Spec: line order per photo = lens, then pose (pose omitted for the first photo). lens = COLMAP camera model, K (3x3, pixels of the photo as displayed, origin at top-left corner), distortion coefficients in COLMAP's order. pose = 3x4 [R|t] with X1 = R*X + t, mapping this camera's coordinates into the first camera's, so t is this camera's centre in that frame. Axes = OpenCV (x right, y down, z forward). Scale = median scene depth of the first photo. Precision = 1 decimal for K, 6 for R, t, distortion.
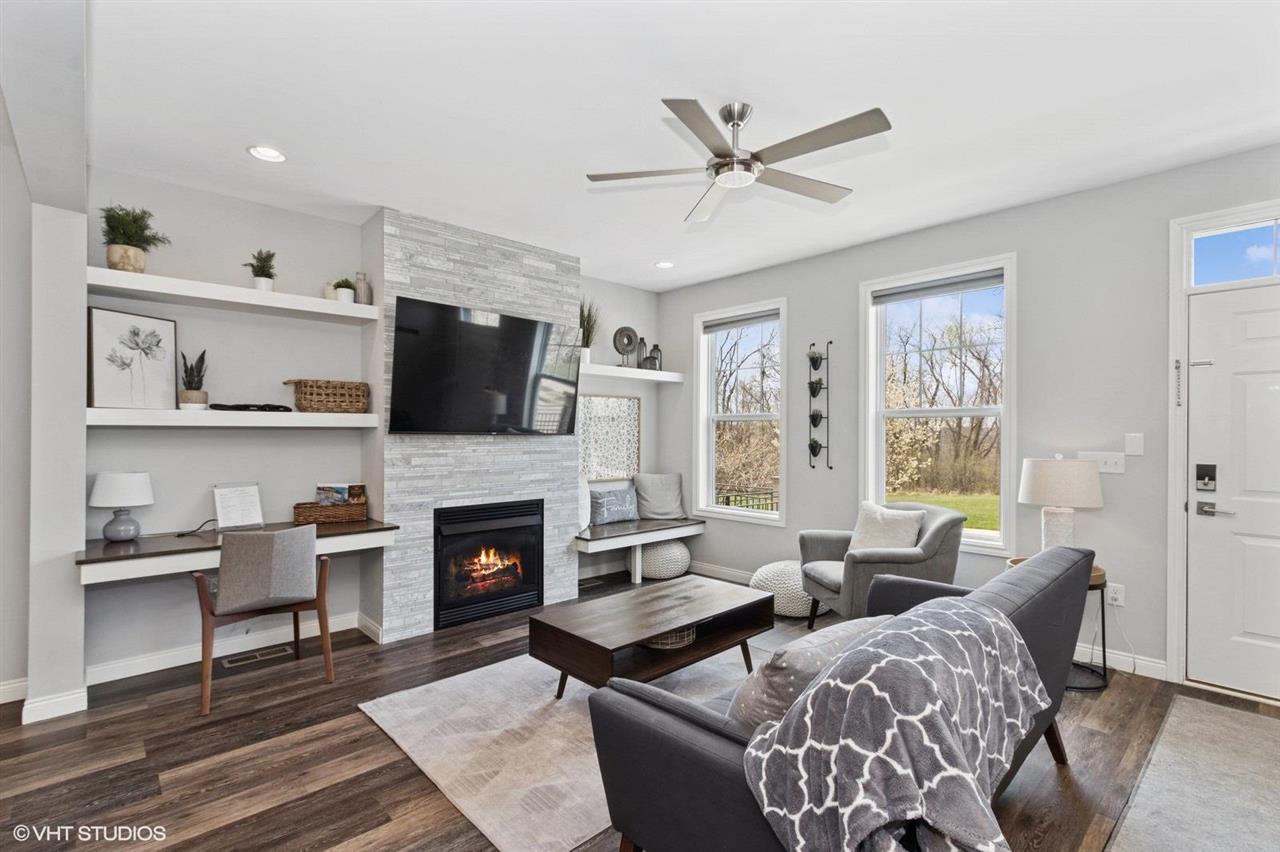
lens RADIAL K [[597.2, 0, 634.5], [0, 597.2, 435.5], [0, 0, 1]] dist [0.006540, -0.000183]
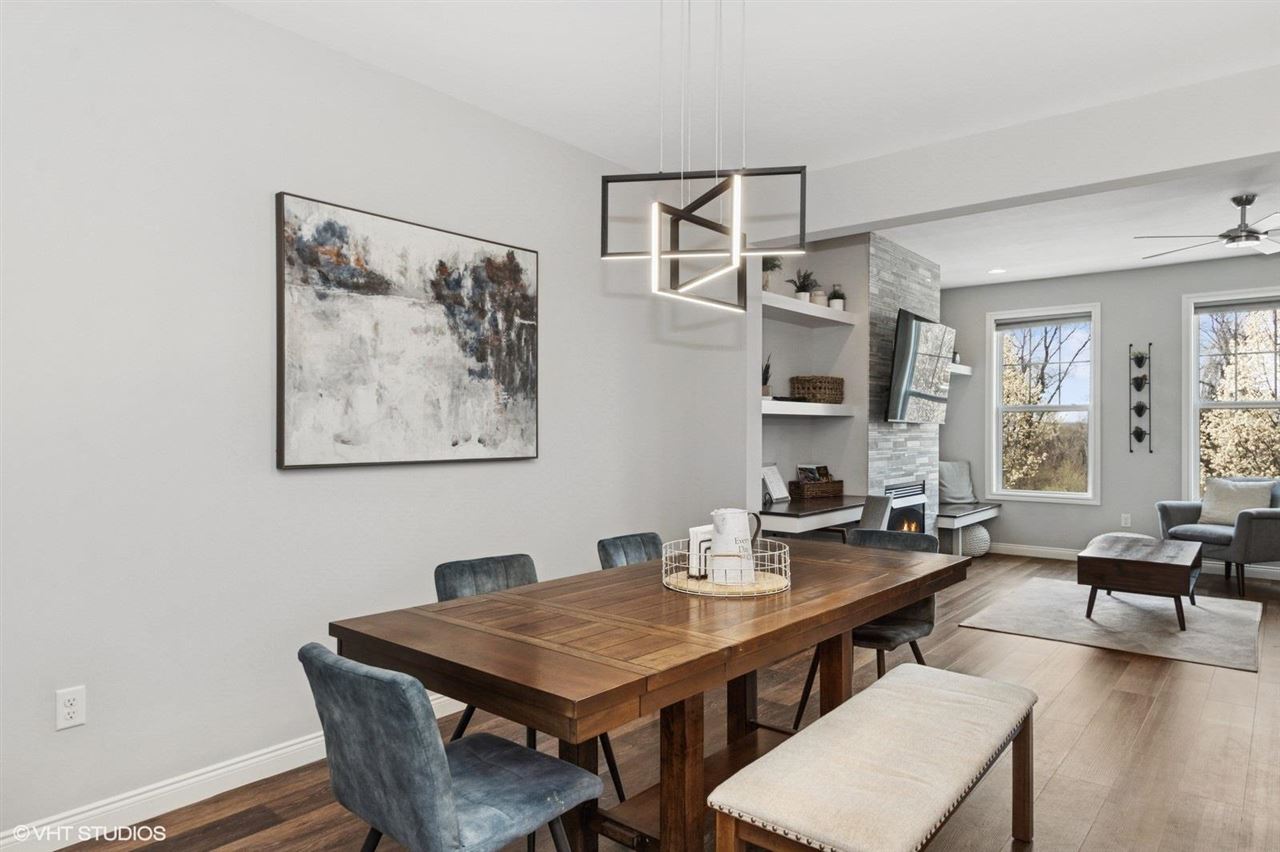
lens RADIAL K [[756.5, 0, 649.1], [0, 756.5, 422.2], [0, 0, 1]] dist [-0.005164, -0.001673]
pose [[0.993385, -0.001812, 0.114814, -0.893938], [0.003426, 0.999898, -0.013853, 0.015556], [-0.114777, 0.014155, 0.993290, -0.381327]]
